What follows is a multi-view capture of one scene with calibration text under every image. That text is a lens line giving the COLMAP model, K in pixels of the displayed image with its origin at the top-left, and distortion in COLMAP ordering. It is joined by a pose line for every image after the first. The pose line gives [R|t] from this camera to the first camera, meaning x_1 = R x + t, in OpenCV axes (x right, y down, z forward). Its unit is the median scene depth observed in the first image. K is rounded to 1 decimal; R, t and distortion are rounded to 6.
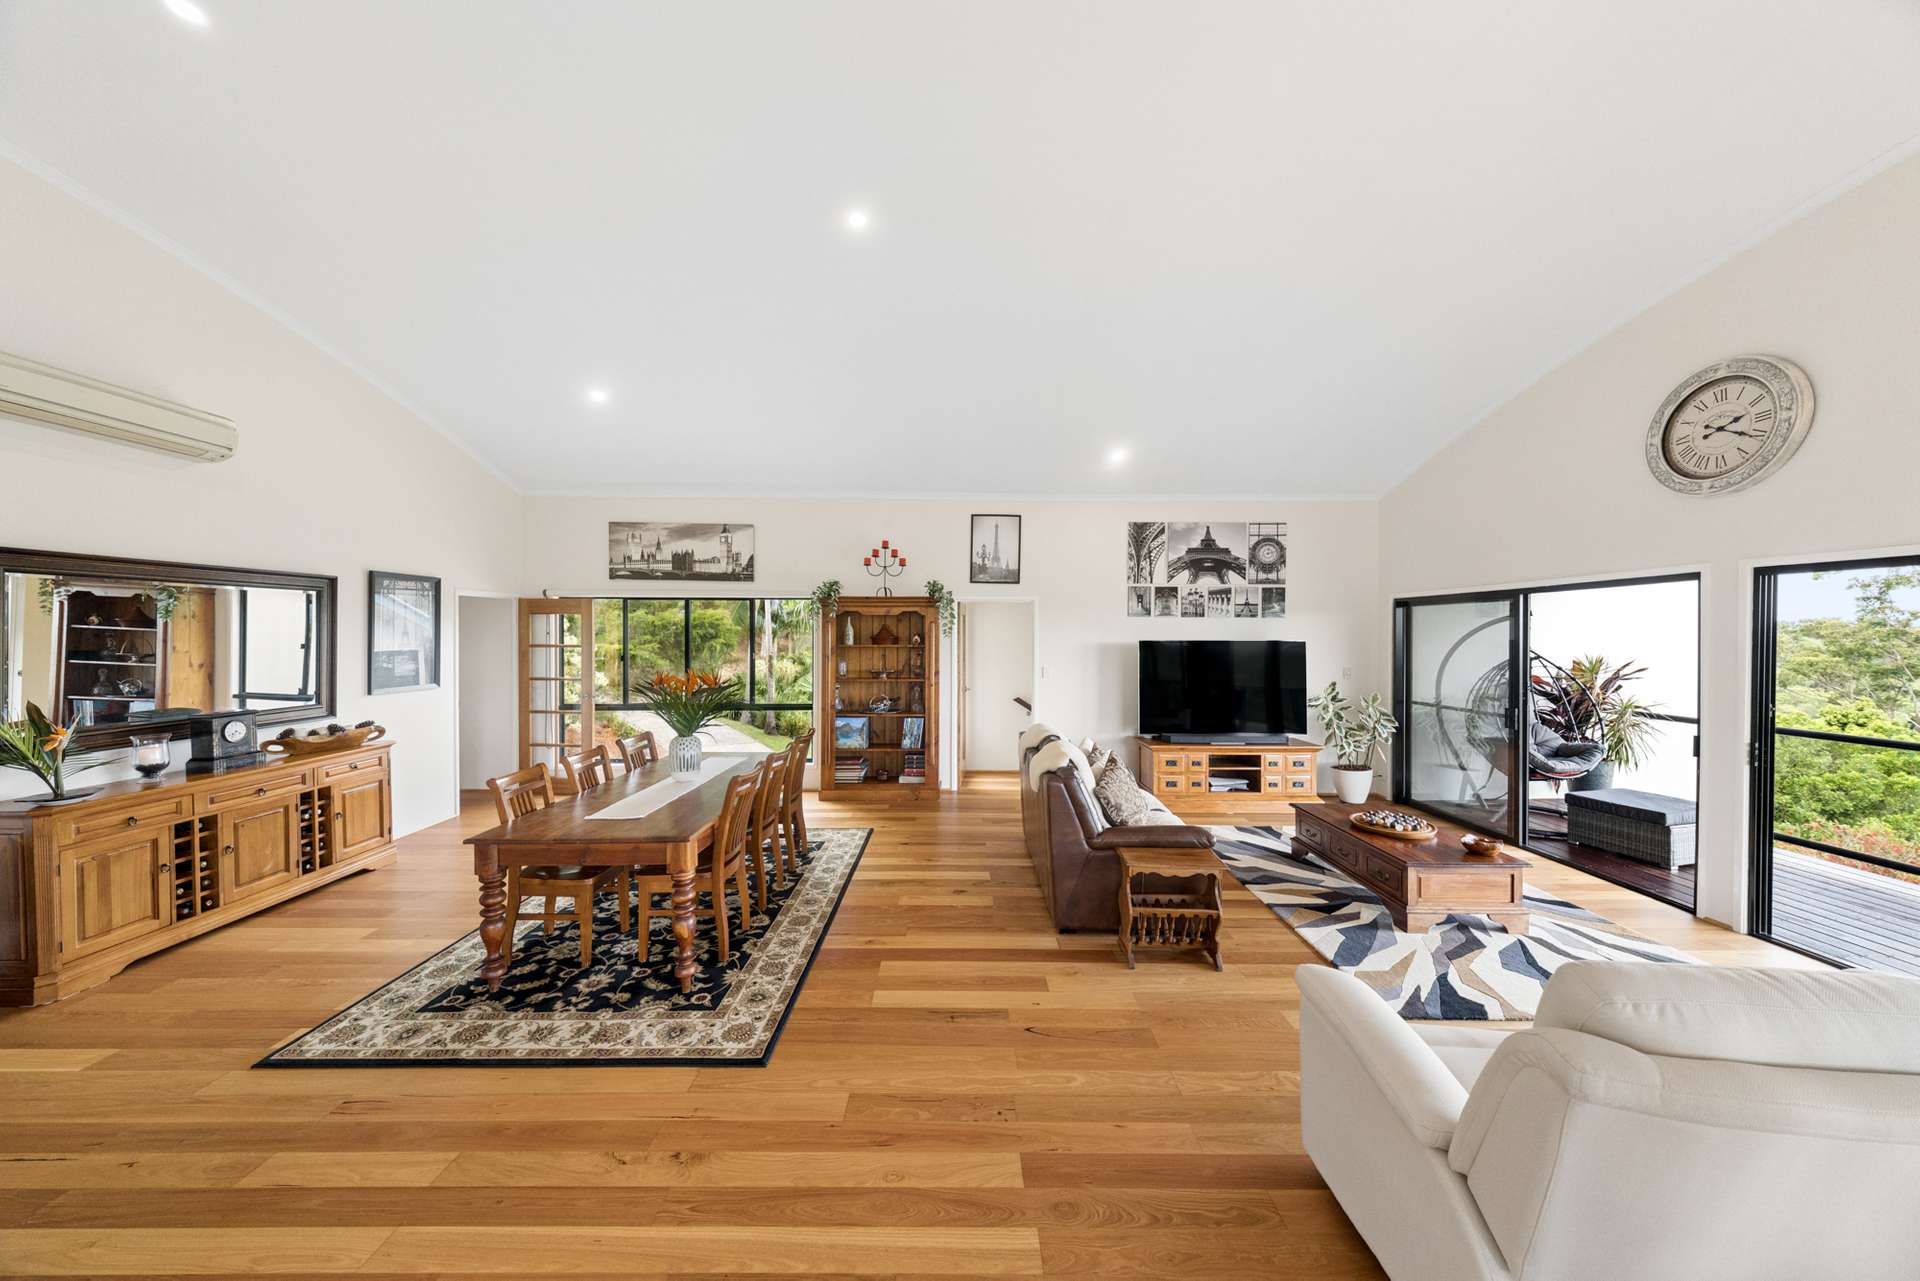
lens RADIAL K [[634.9, 0, 957.1], [0, 634.9, 637.7], [0, 0, 1]] dist [0.018492, -0.008376]
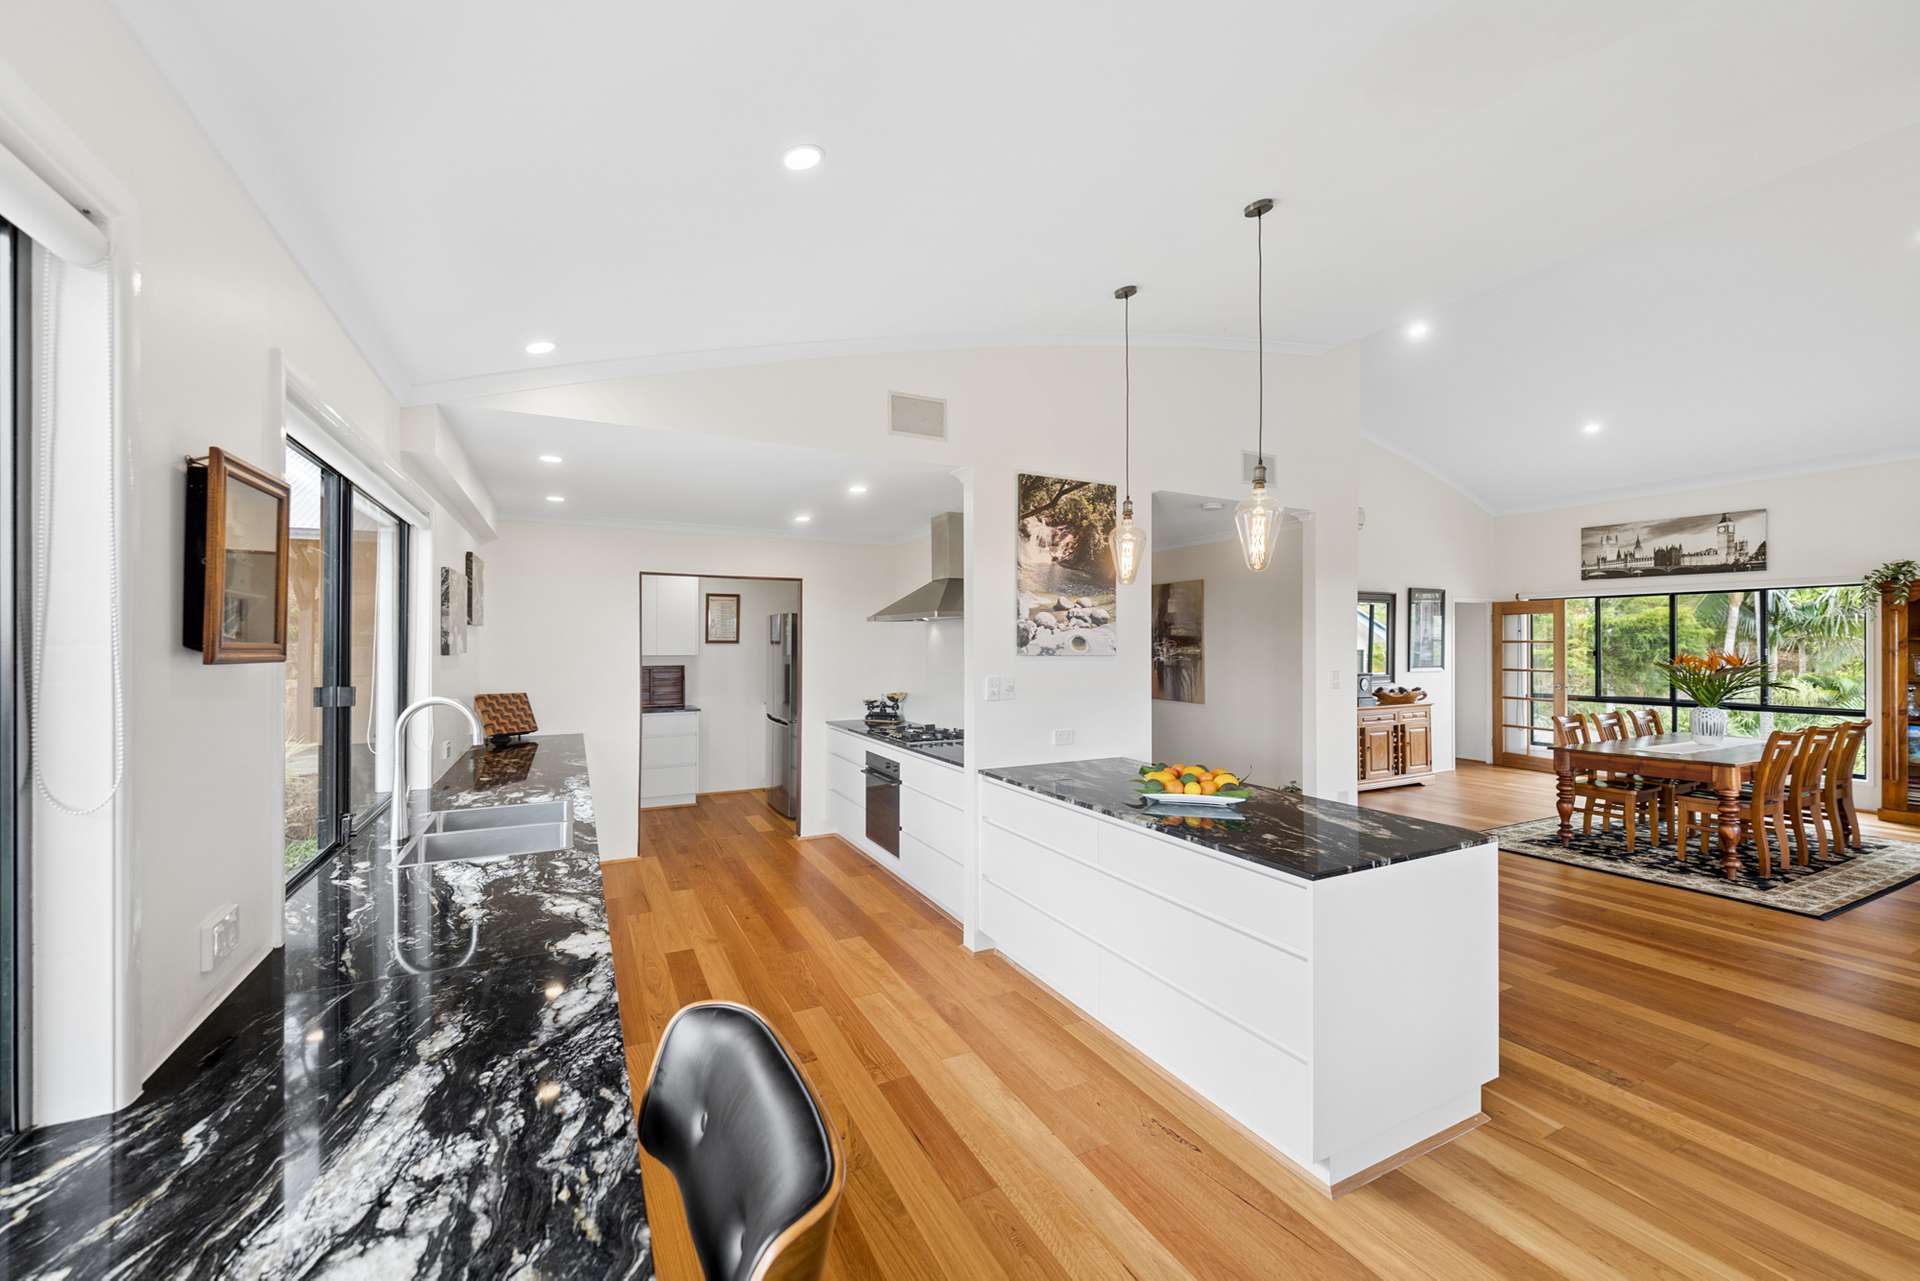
lens RADIAL K [[747.0, 0, 968.3], [0, 747.0, 639.4], [0, 0, 1]] dist [0.000113, -0.000032]
pose [[0.459010, -0.007501, -0.888400, 0.169992], [-0.007601, 0.999895, -0.012370, 0.051843], [0.888399, 0.012431, 0.458904, -0.809915]]
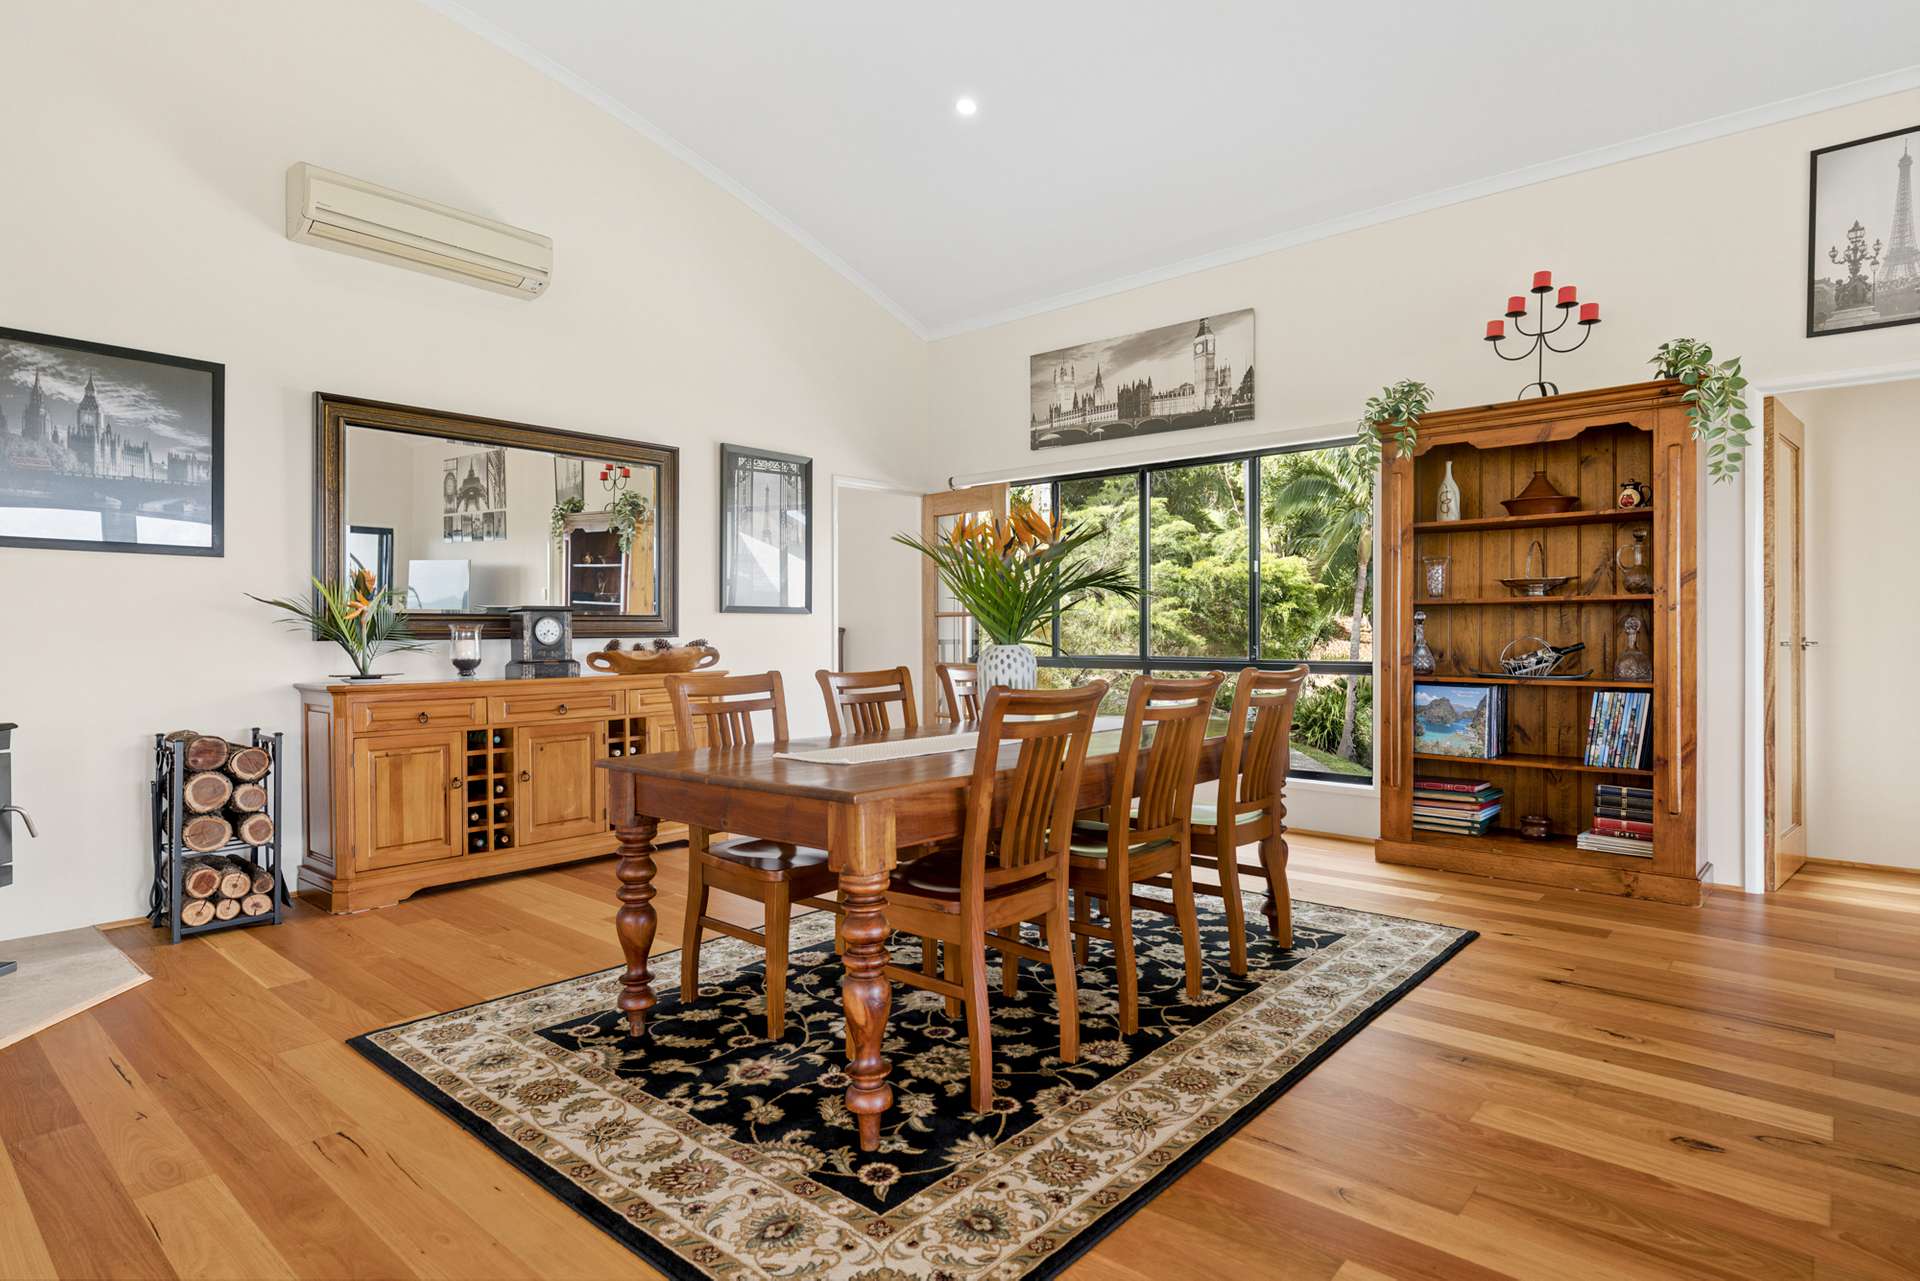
lens RADIAL K [[1009.2, 0, 960.0], [0, 1009.2, 640.5], [0, 0, 1]] dist [0.007331, -0.001093]
pose [[0.752157, -0.000093, -0.658984, 0.060967], [-0.000036, 1.000000, -0.000183, 0.140765], [0.658984, 0.000162, 0.752157, 0.359857]]
